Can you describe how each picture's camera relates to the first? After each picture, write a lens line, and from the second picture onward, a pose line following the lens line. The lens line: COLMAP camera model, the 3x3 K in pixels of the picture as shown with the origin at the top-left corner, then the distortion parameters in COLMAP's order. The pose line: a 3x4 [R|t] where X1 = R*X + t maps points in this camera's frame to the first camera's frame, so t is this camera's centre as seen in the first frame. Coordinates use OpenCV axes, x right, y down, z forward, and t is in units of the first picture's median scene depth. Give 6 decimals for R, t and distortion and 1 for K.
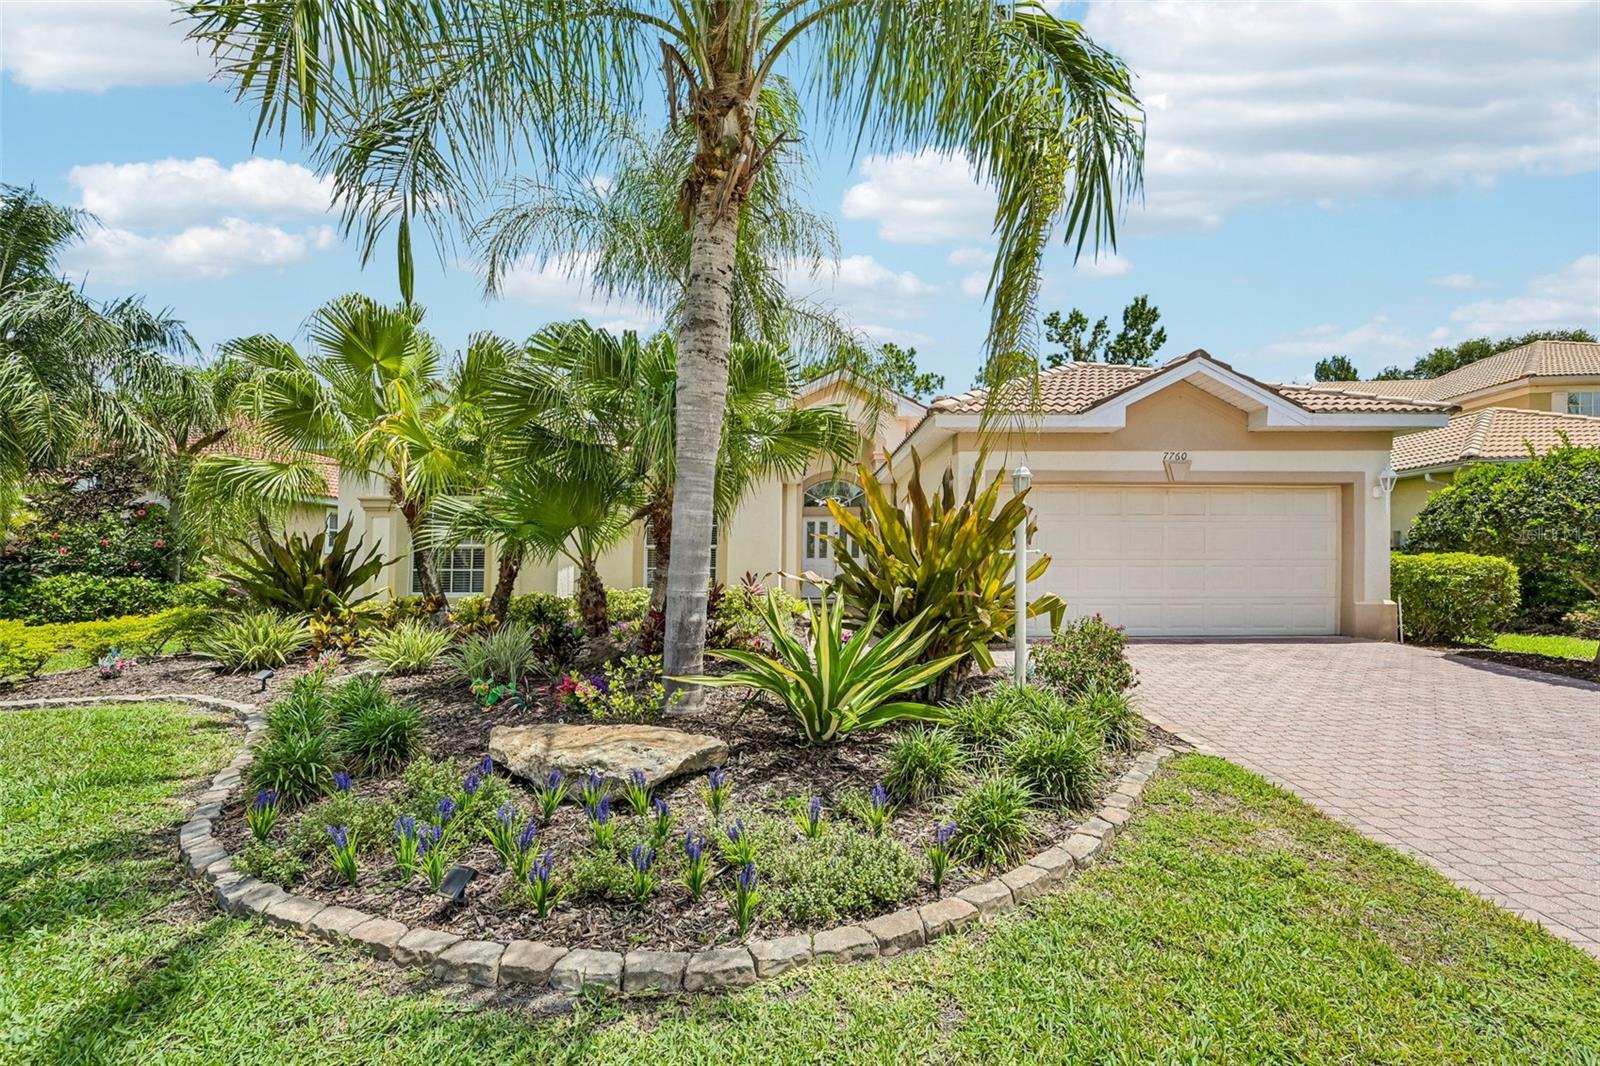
lens RADIAL K [[626.5, 0, 800.4], [0, 626.5, 538.6], [0, 0, 1]] dist [-0.002346, 0.000693]
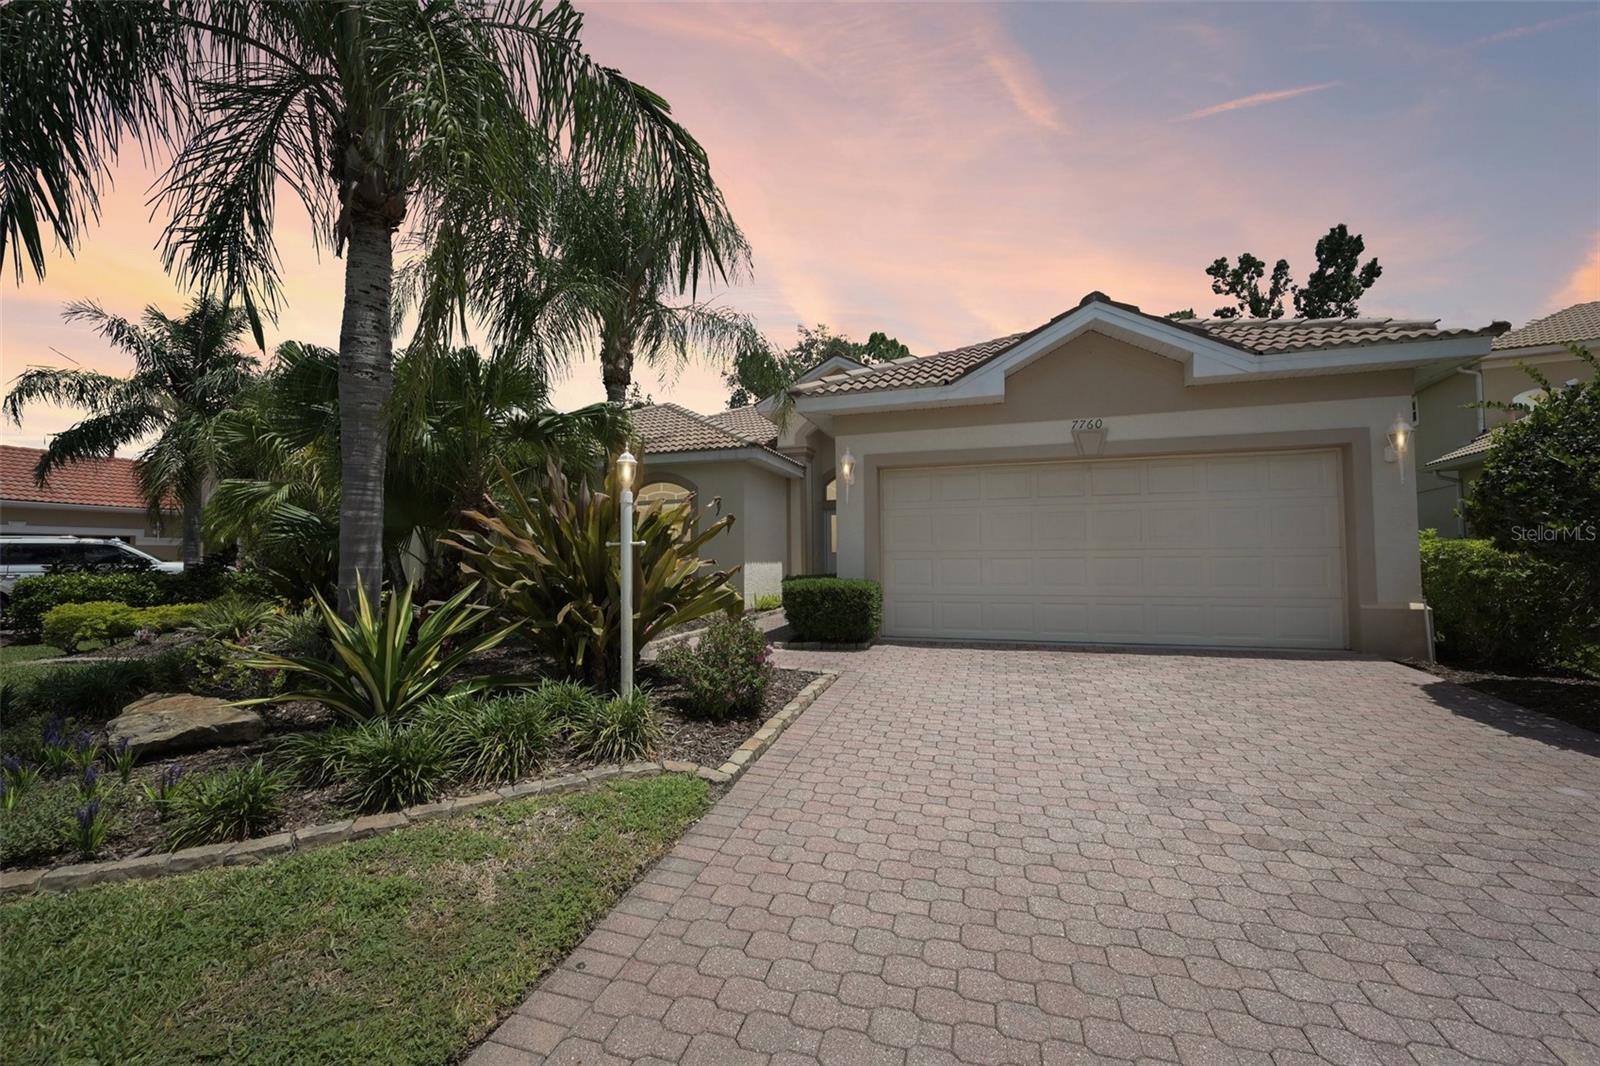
lens RADIAL K [[626.5, 0, 800.4], [0, 626.5, 531.5], [0, 0, 1]] dist [-0.002346, 0.000693]
pose [[0.953481, -0.019631, -0.300812, 0.469600], [0.018447, 0.999807, -0.006777, 0.007507], [0.300887, 0.000913, 0.953659, 0.098261]]
